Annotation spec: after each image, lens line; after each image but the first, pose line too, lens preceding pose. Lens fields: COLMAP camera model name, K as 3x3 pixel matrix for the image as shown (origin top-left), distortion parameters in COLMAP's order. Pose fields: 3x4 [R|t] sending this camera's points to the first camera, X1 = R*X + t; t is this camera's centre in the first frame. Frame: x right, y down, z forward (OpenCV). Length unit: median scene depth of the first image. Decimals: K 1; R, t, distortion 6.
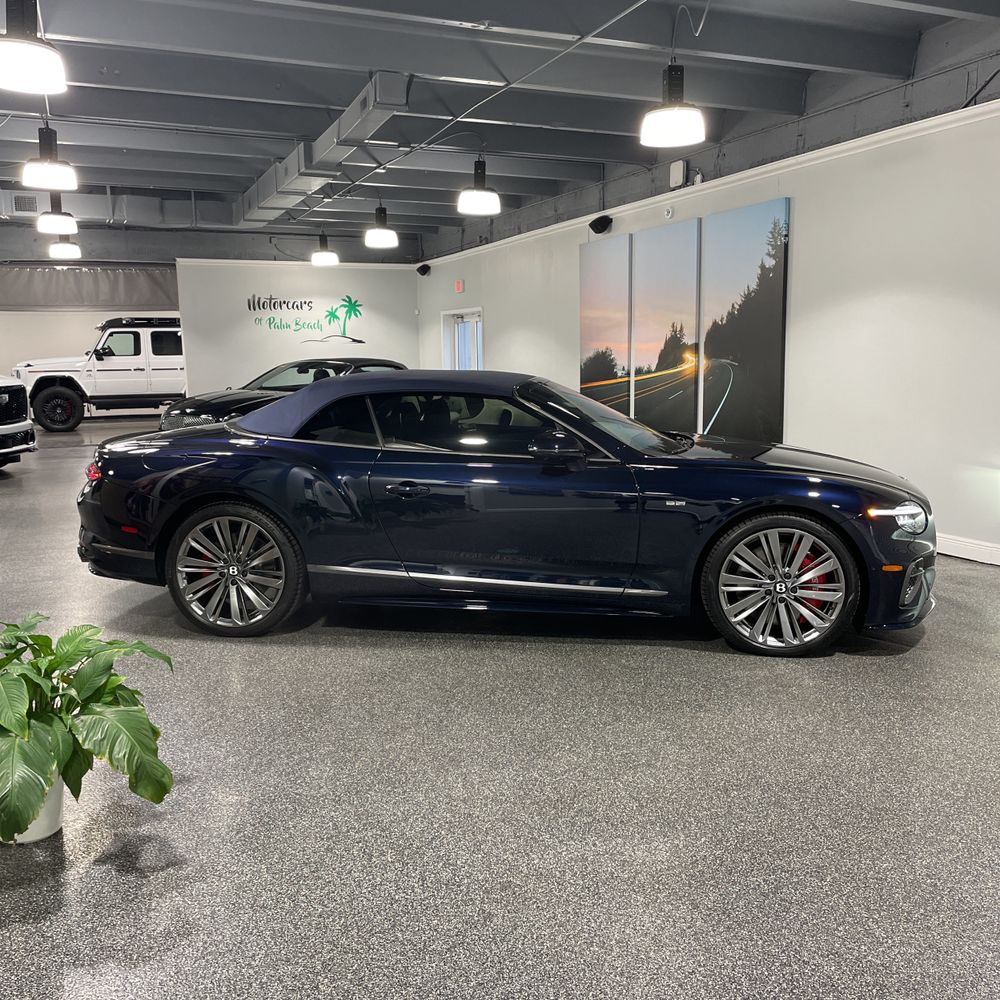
lens RADIAL K [[1071.5, 0, 496.2], [0, 1071.5, 460.9], [0, 0, 1]] dist [0.121186, -0.222362]
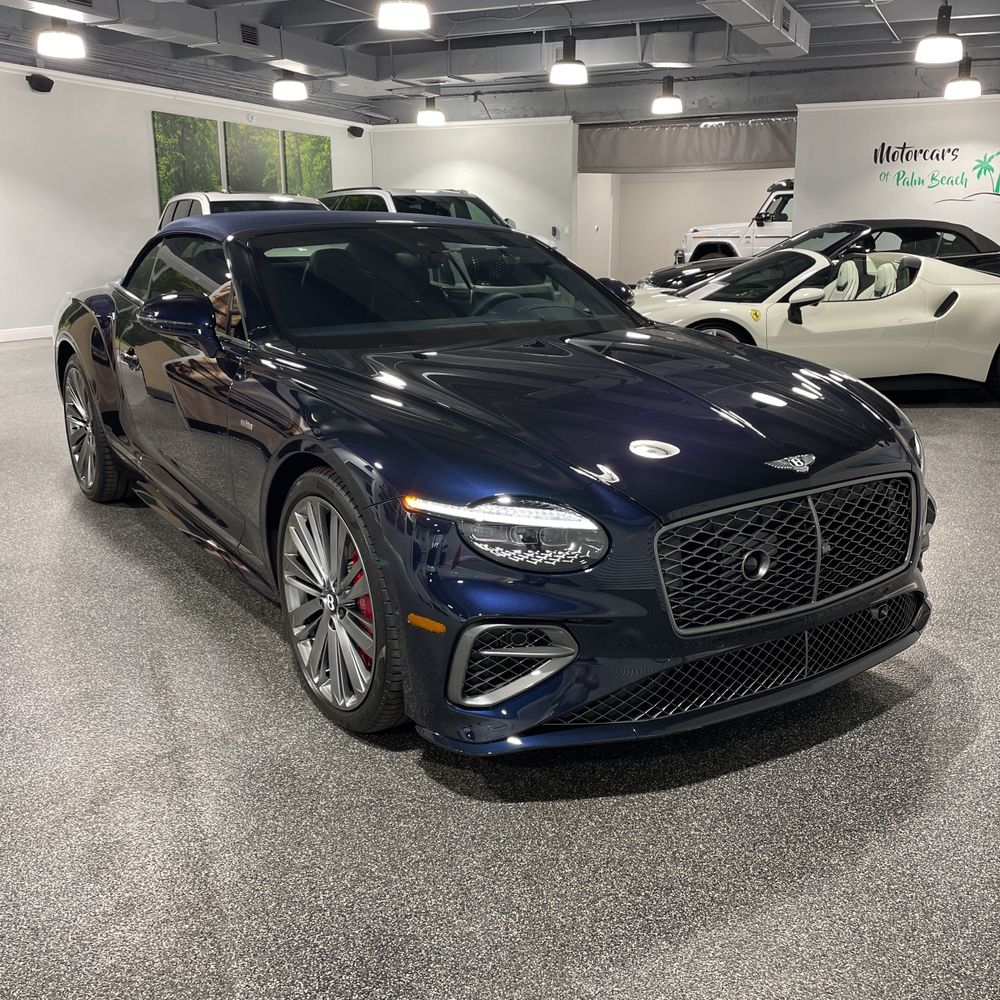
lens RADIAL K [[1031.8, 0, 500.0], [0, 1031.8, 500.0], [0, 0, 1]] dist [0.100847, -0.144359]
pose [[0.656493, 0.203781, -0.726285, 0.264692], [-0.089738, 0.977080, 0.193035, -0.017608], [0.748975, -0.061551, 0.659733, 0.270088]]
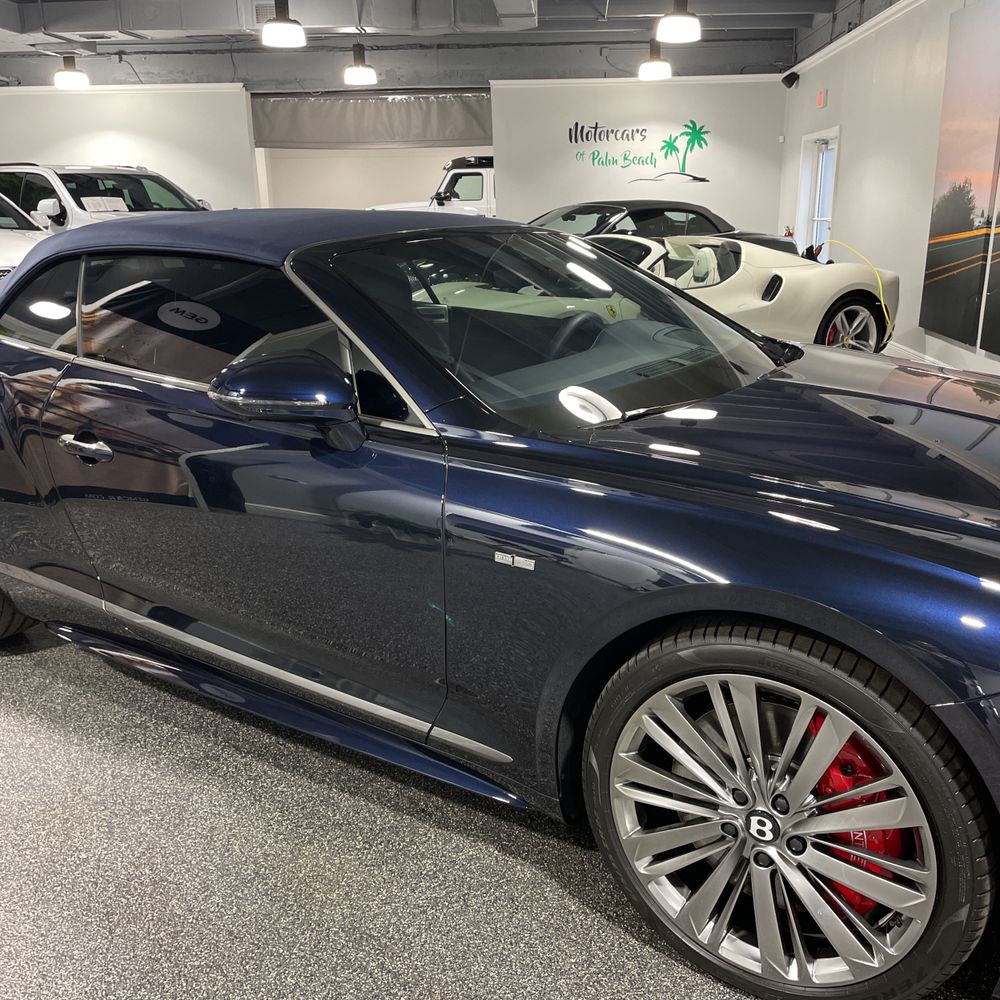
lens RADIAL K [[1031.8, 0, 500.0], [0, 1031.8, 500.0], [0, 0, 1]] dist [0.100847, -0.144359]
pose [[0.896579, 0.124377, -0.425060, 0.121173], [-0.046384, 0.980848, 0.189169, -0.020347], [0.440448, -0.149889, 0.885177, 0.252083]]
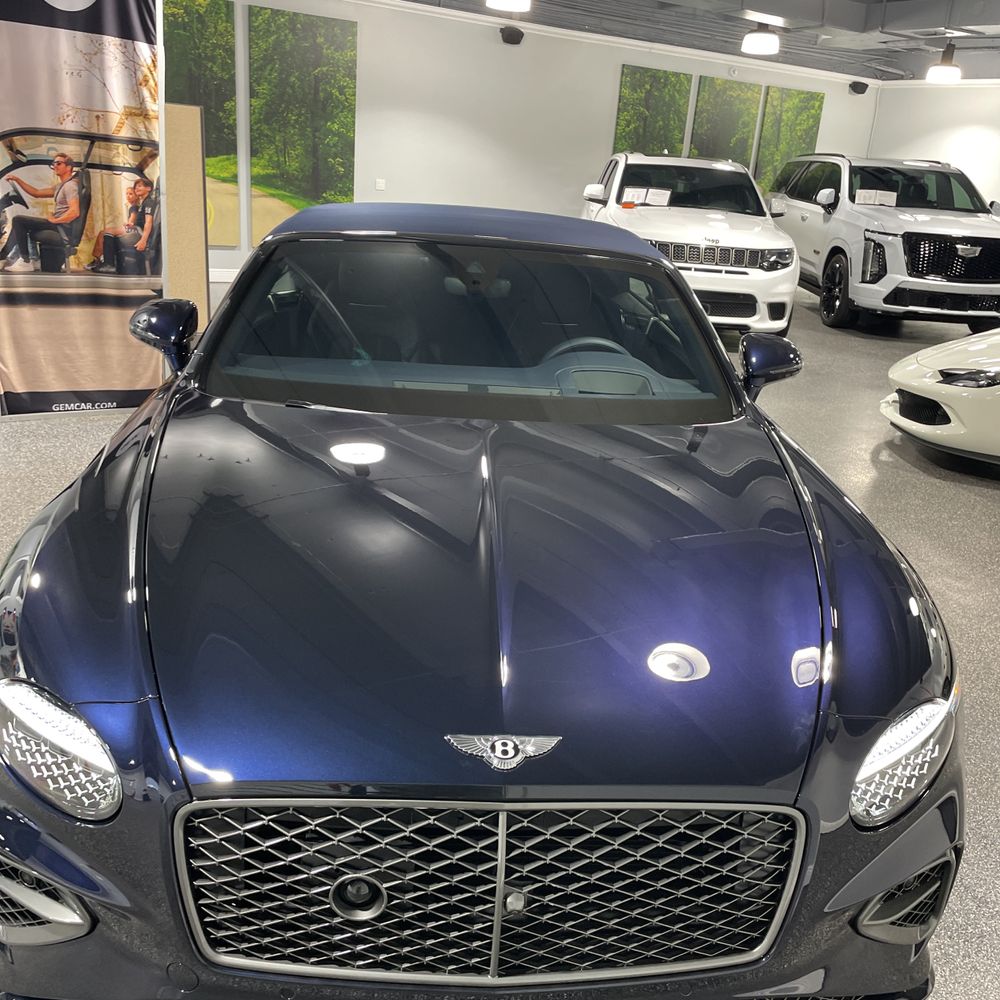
lens RADIAL K [[1050.3, 0, 500.0], [0, 1050.3, 500.0], [0, 0, 1]] dist [0.007588, -0.019189]
pose [[0.177966, 0.332673, -0.926098, 0.258330], [-0.169903, 0.937375, 0.304074, -0.053585], [0.969258, 0.103232, 0.223343, 0.409691]]
